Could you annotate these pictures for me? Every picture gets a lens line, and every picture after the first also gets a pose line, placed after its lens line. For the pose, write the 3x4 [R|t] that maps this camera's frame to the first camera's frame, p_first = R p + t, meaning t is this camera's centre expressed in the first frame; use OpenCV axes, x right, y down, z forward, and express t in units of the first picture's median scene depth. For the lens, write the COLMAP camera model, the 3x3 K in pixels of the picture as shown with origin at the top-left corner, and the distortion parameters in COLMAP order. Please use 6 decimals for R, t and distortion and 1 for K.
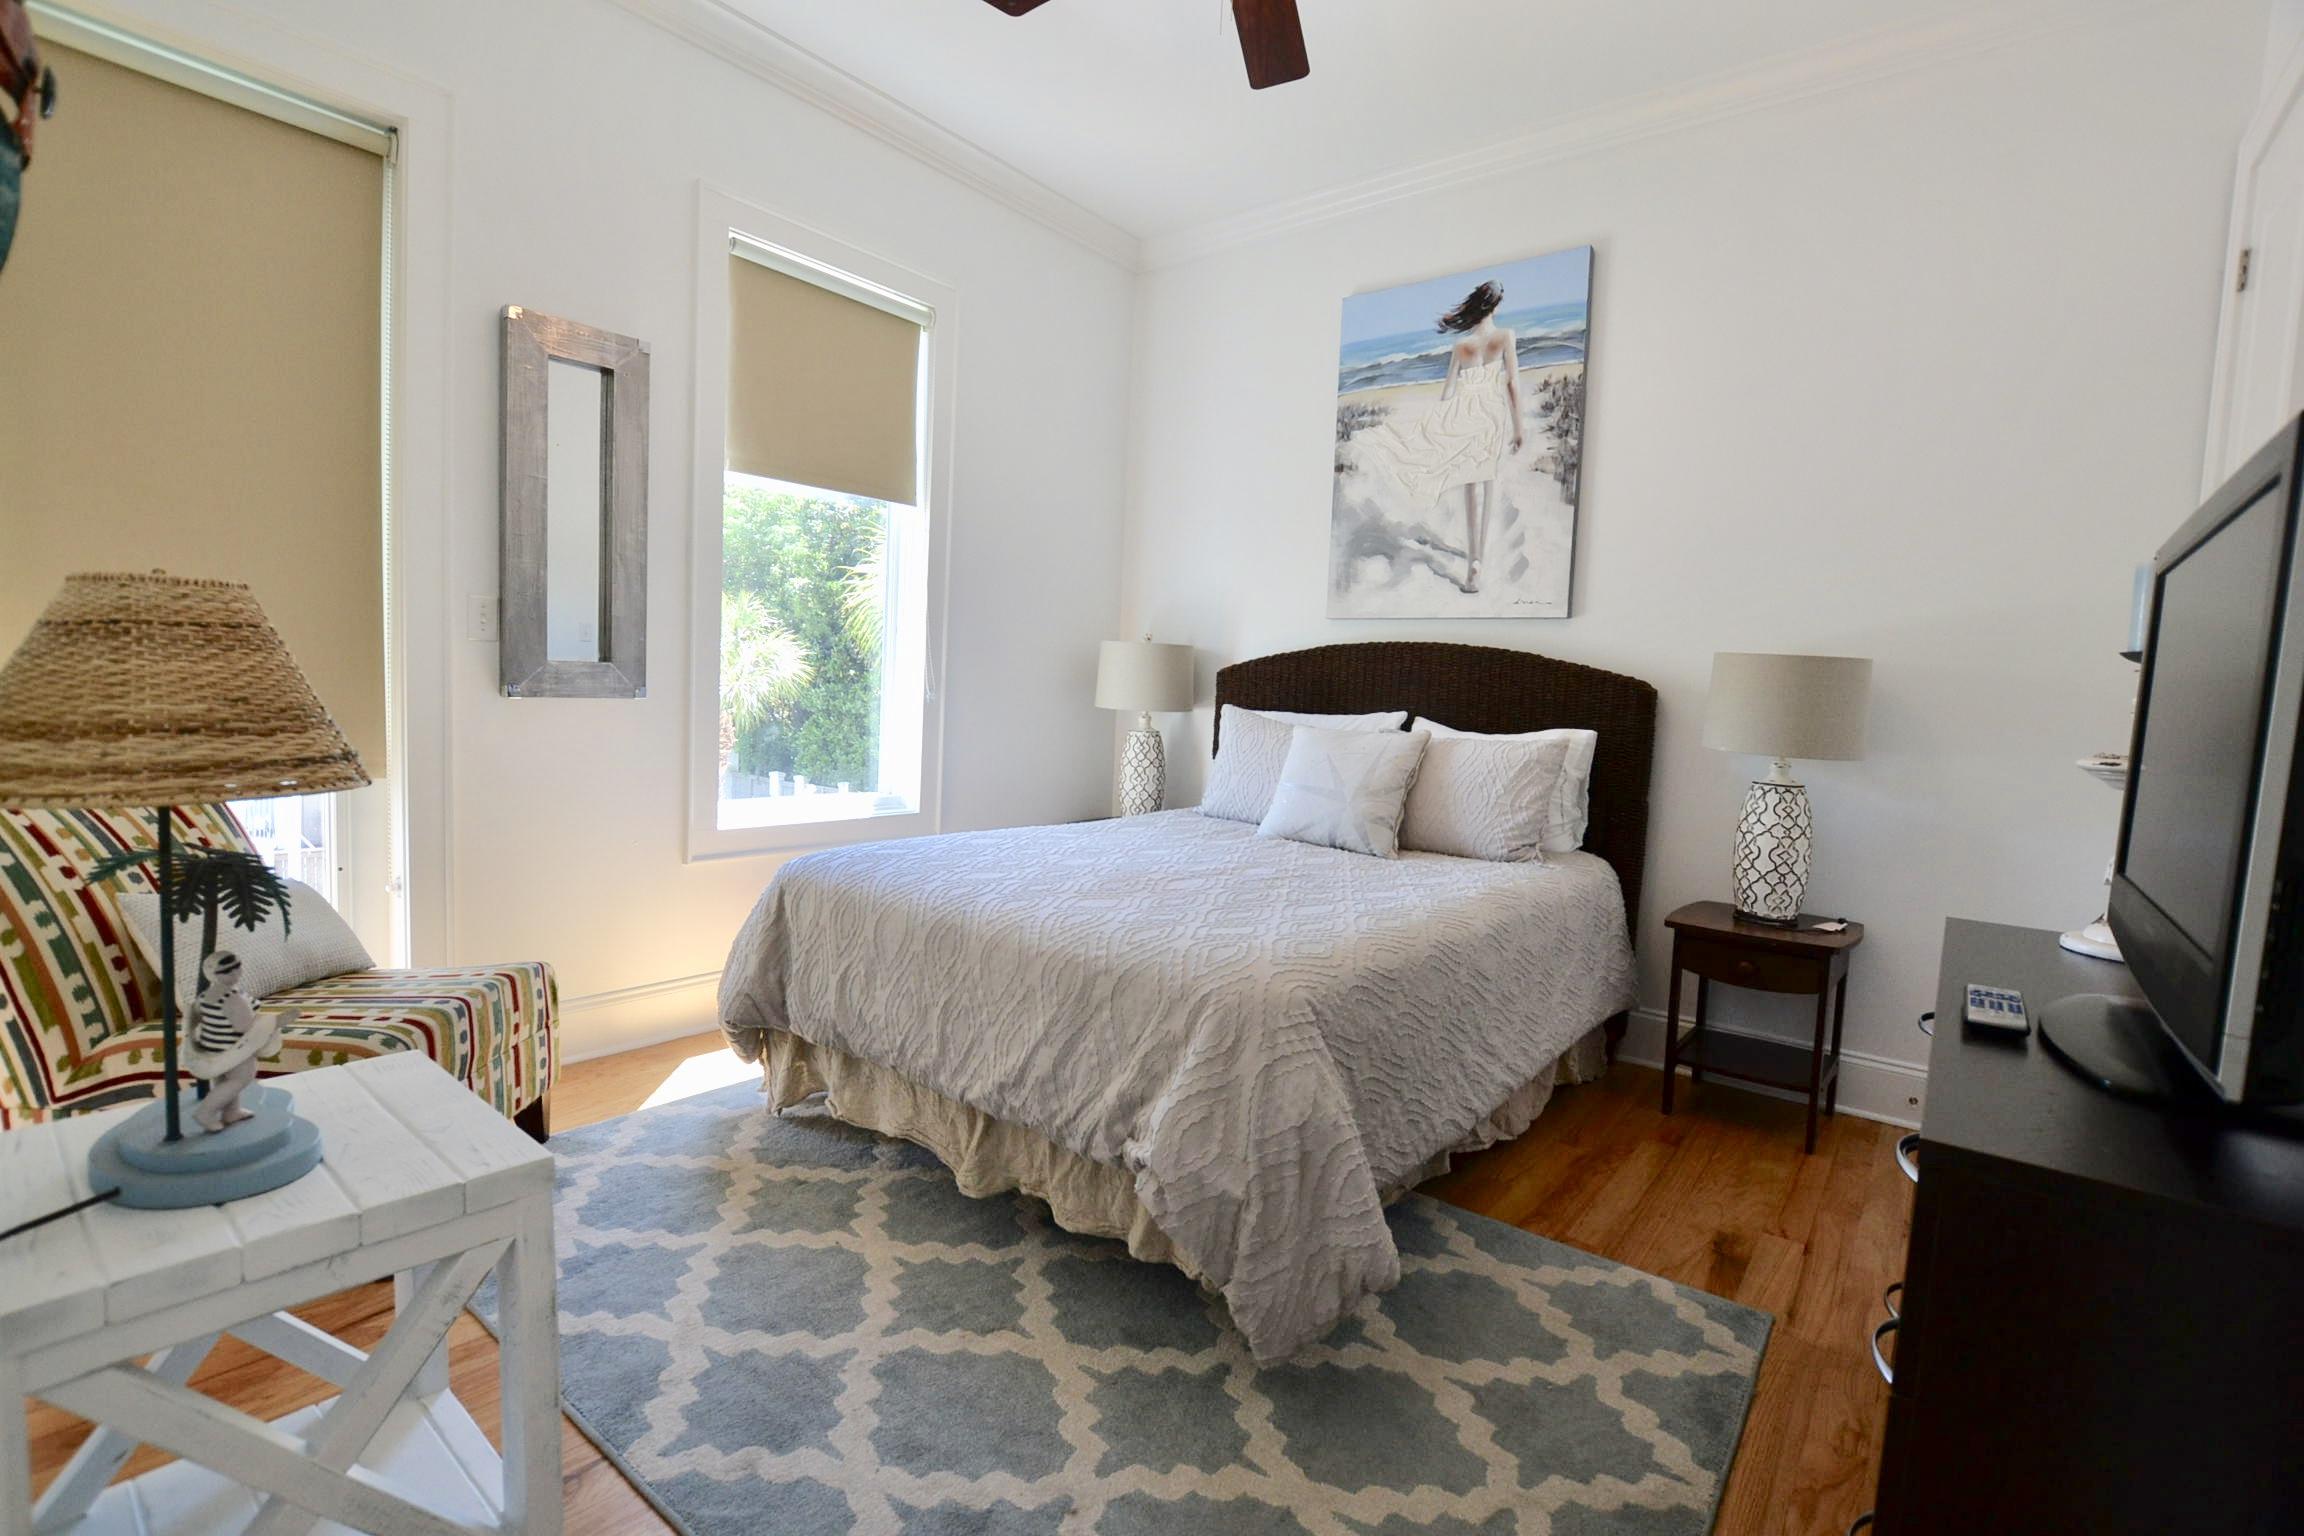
lens RADIAL K [[1018.6, 0, 1116.7], [0, 1018.6, 778.3], [0, 0, 1]] dist [-0.015361, 0.000086]
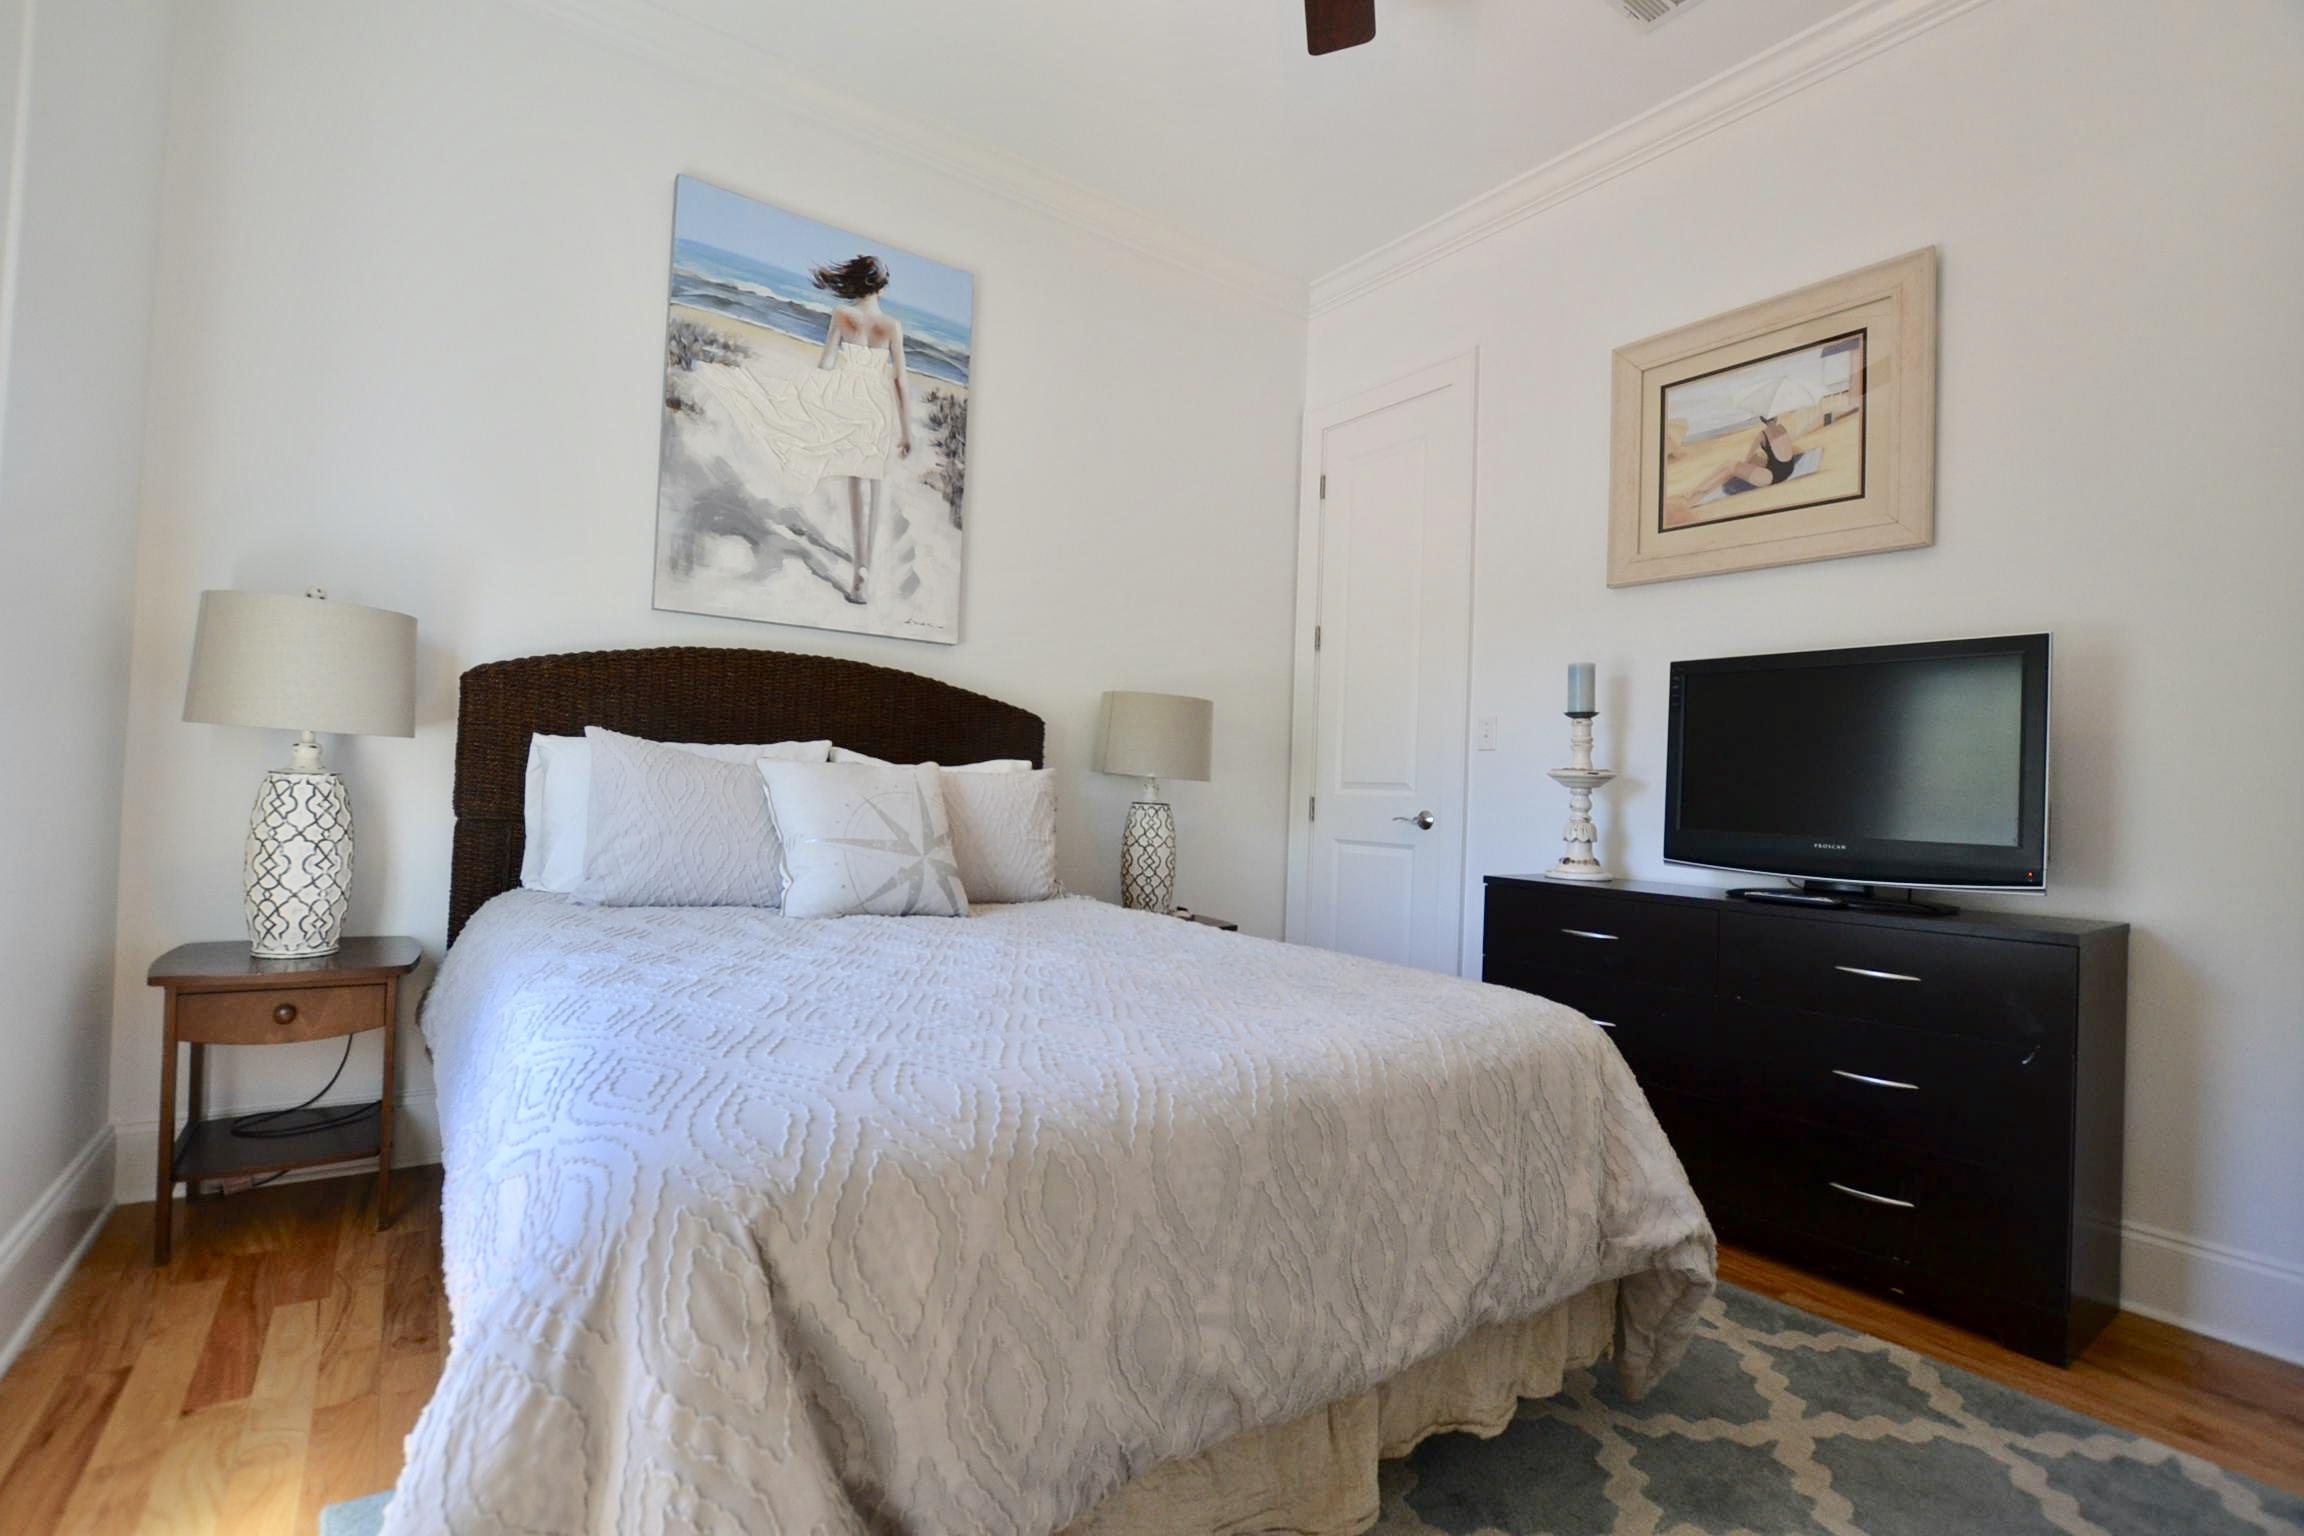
lens RADIAL K [[1049.1, 0, 1152.0], [0, 1049.1, 768.0], [0, 0, 1]] dist [-0.027555, -0.000082]
pose [[0.270342, -0.025676, 0.962422, -0.445293], [0.046094, 0.998843, 0.013700, -0.043710], [-0.961660, 0.040658, 0.271212, 0.526794]]
